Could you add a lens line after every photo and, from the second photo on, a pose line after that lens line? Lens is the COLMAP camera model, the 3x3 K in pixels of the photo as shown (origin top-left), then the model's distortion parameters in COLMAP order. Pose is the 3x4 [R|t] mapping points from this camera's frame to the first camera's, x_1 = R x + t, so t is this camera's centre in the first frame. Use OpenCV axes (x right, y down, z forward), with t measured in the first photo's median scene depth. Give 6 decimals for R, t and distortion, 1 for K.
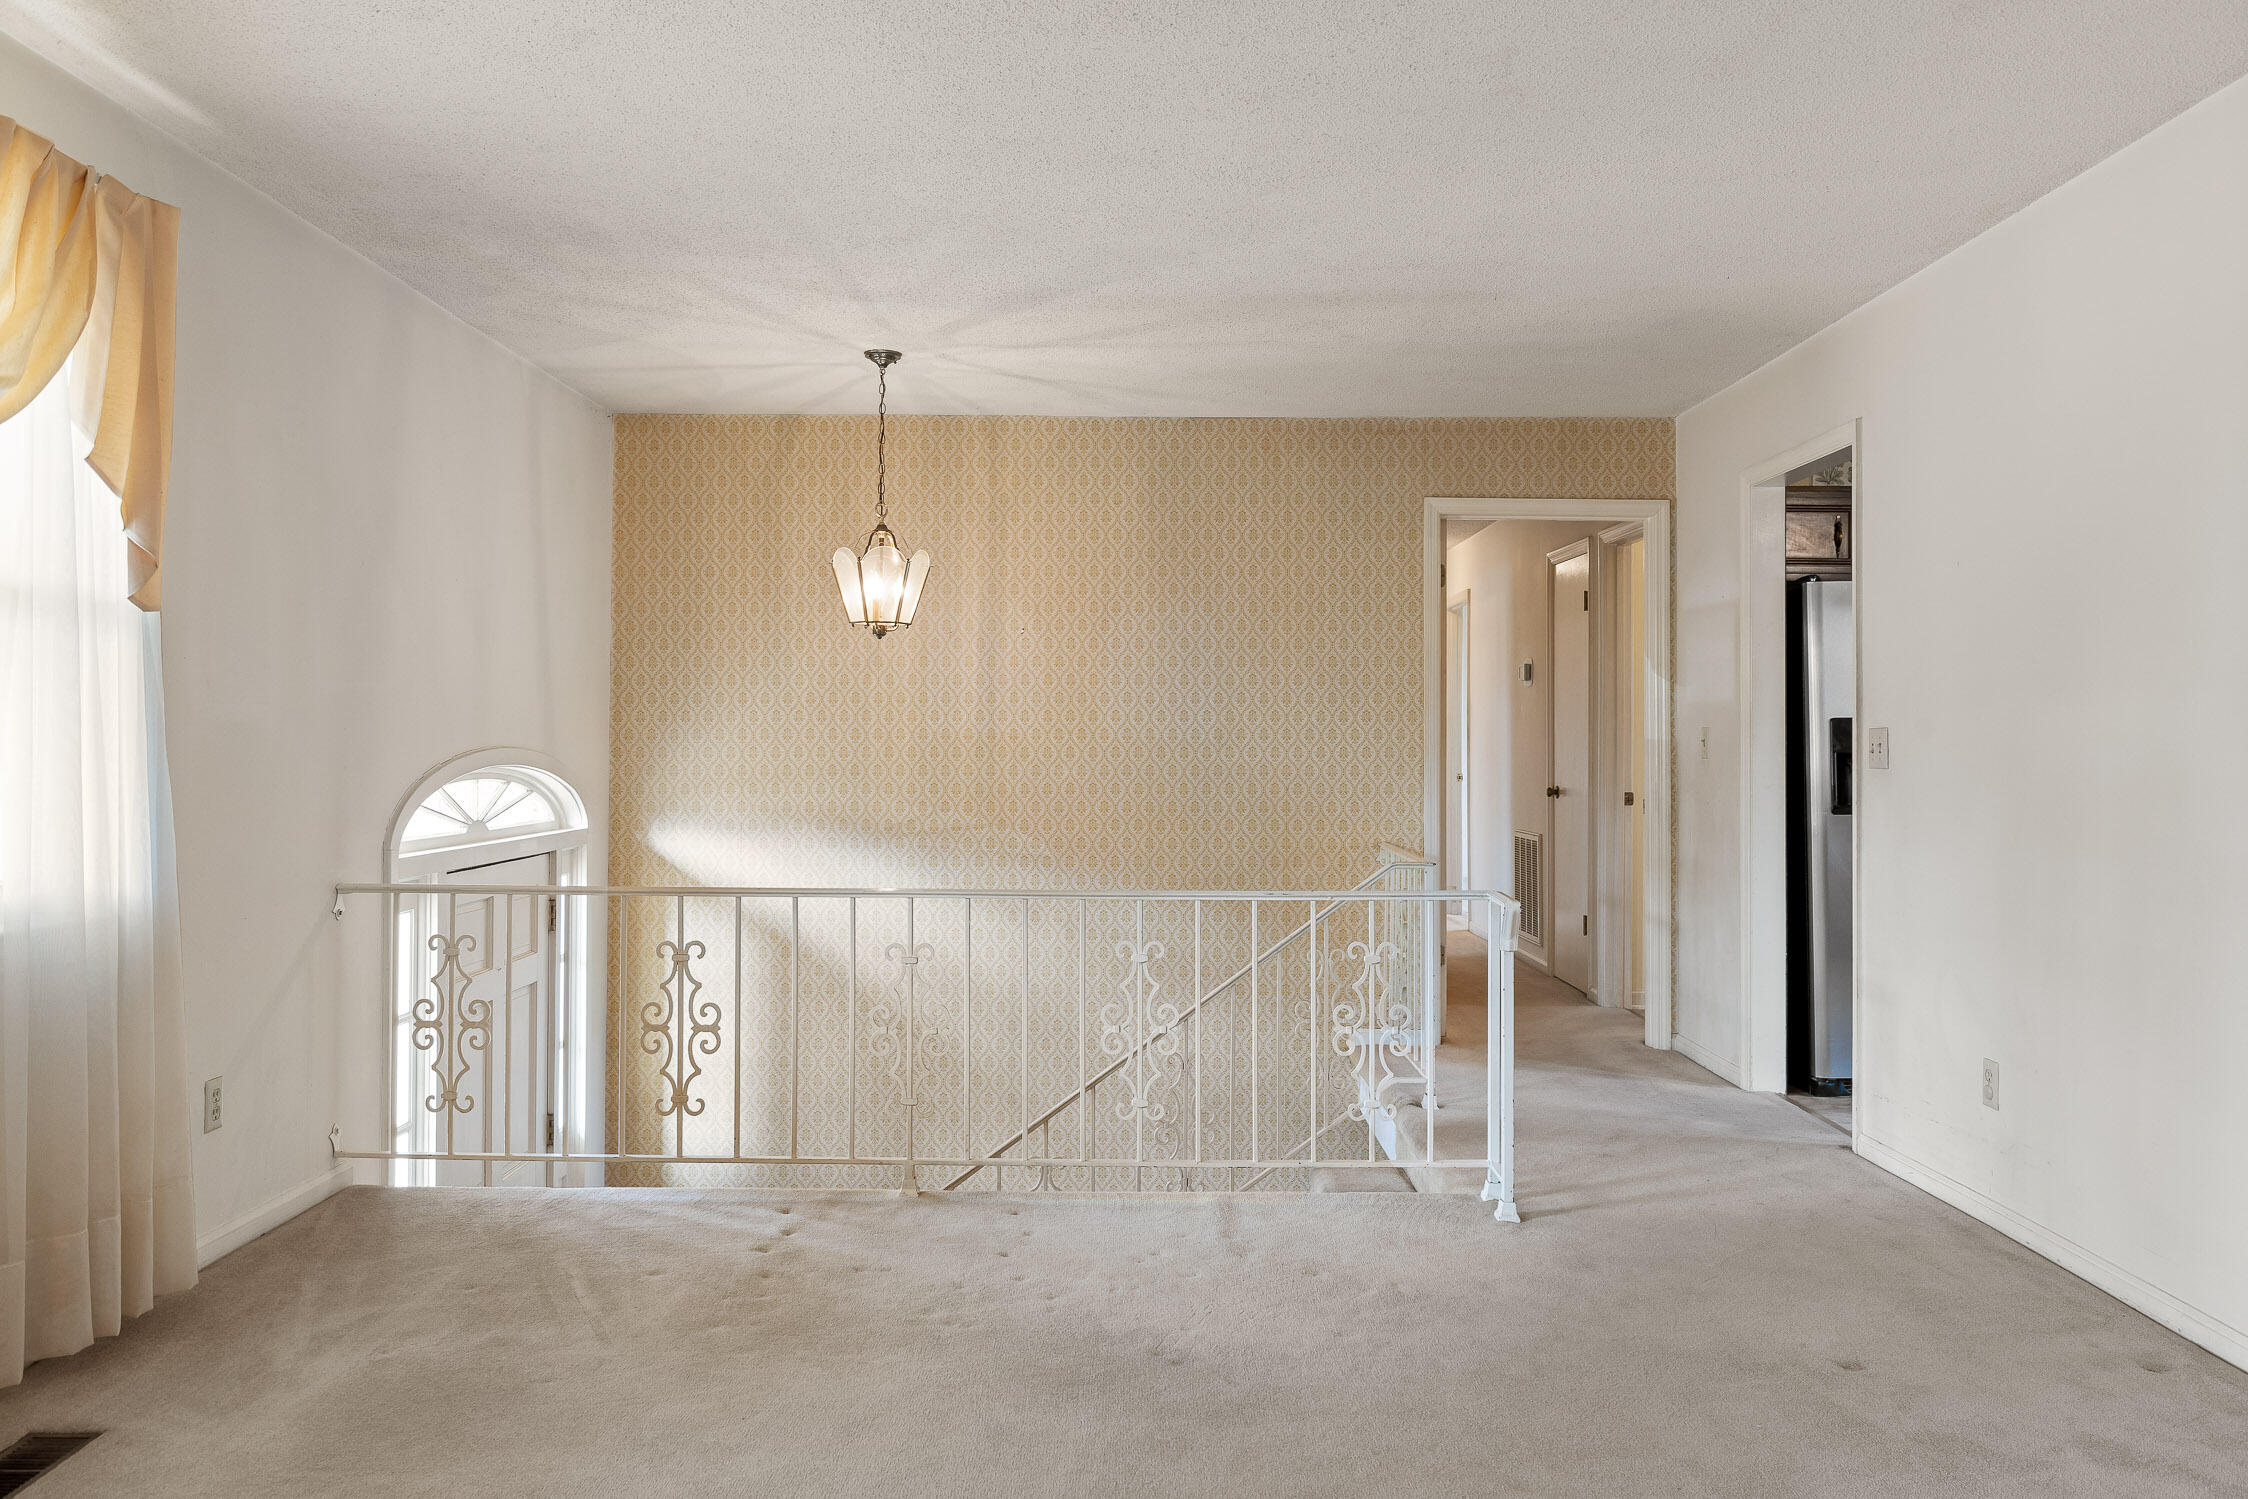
lens RADIAL K [[1671.9, 0, 1120.6], [0, 1671.9, 713.3], [0, 0, 1]] dist [0.002969, -0.003307]
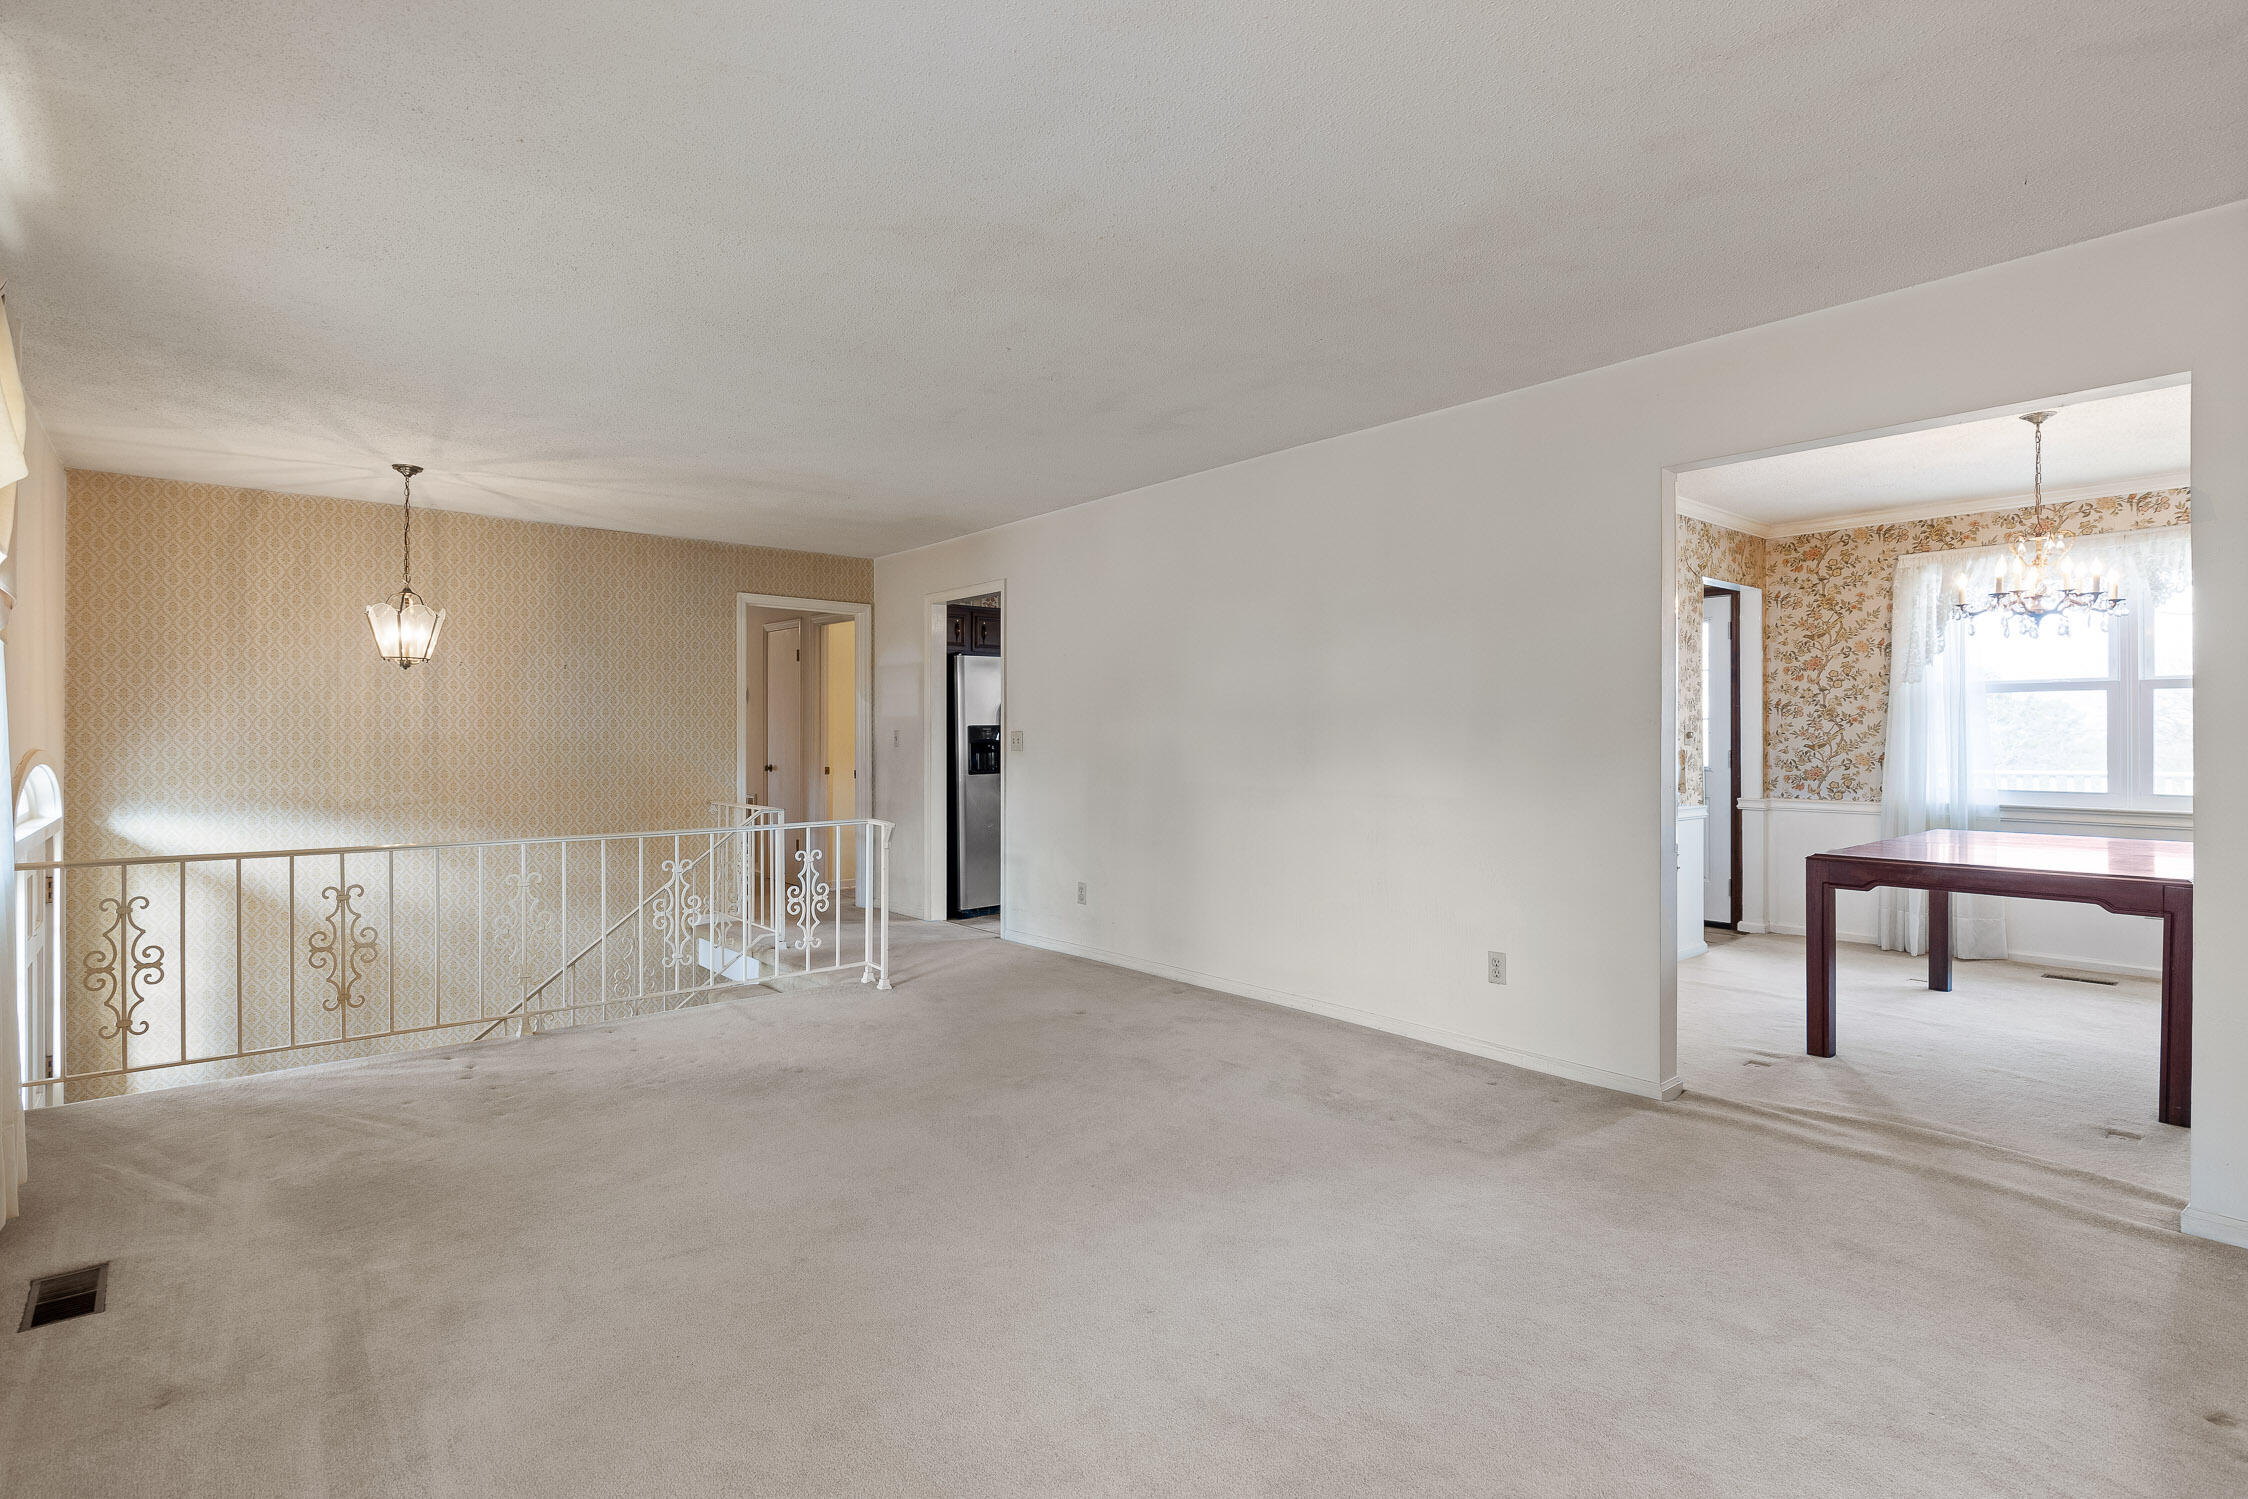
lens RADIAL K [[1097.6, 0, 1121.4], [0, 1097.6, 729.1], [0, 0, 1]] dist [0.002725, -0.000633]
pose [[0.761538, -0.001510, 0.648119, -0.284887], [-0.005297, 0.999949, 0.008554, -0.005137], [-0.648099, -0.009947, 0.761491, -0.098687]]
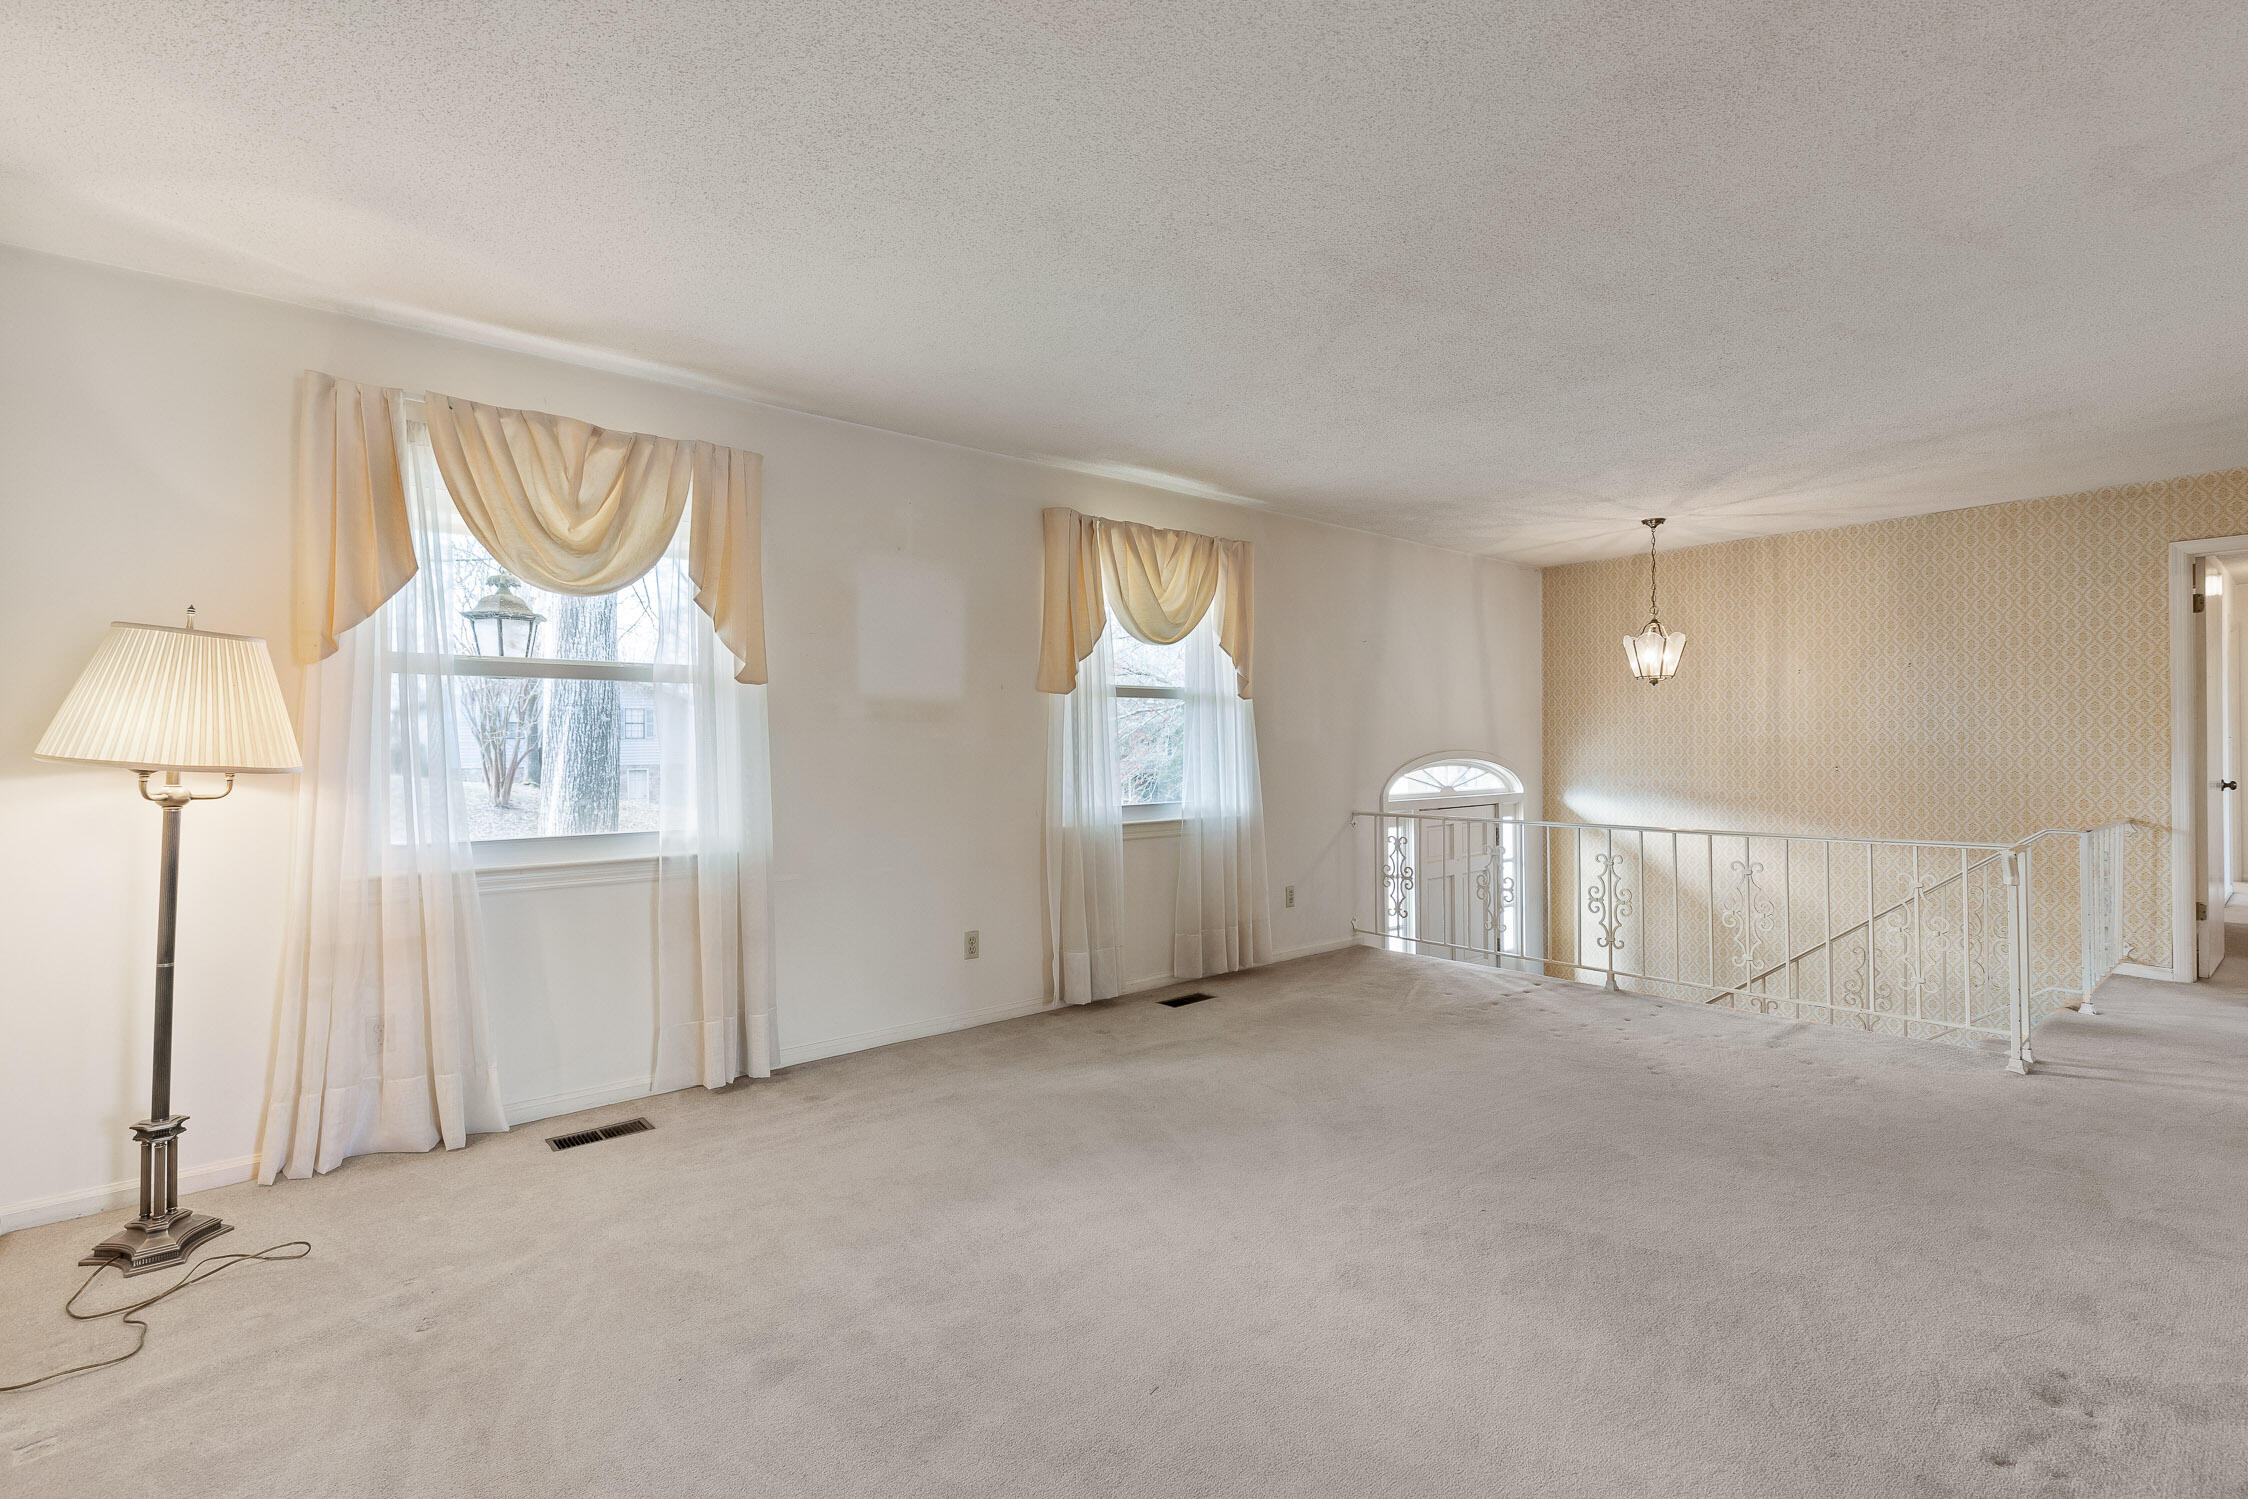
lens RADIAL K [[1035.8, 0, 1131.7], [0, 1035.8, 751.2], [0, 0, 1]] dist [0.004340, 0.000298]
pose [[0.660796, -0.008324, -0.750519, 0.304313], [0.024309, 0.999651, 0.010315, -0.000591], [0.750172, -0.025060, 0.660768, -0.119614]]
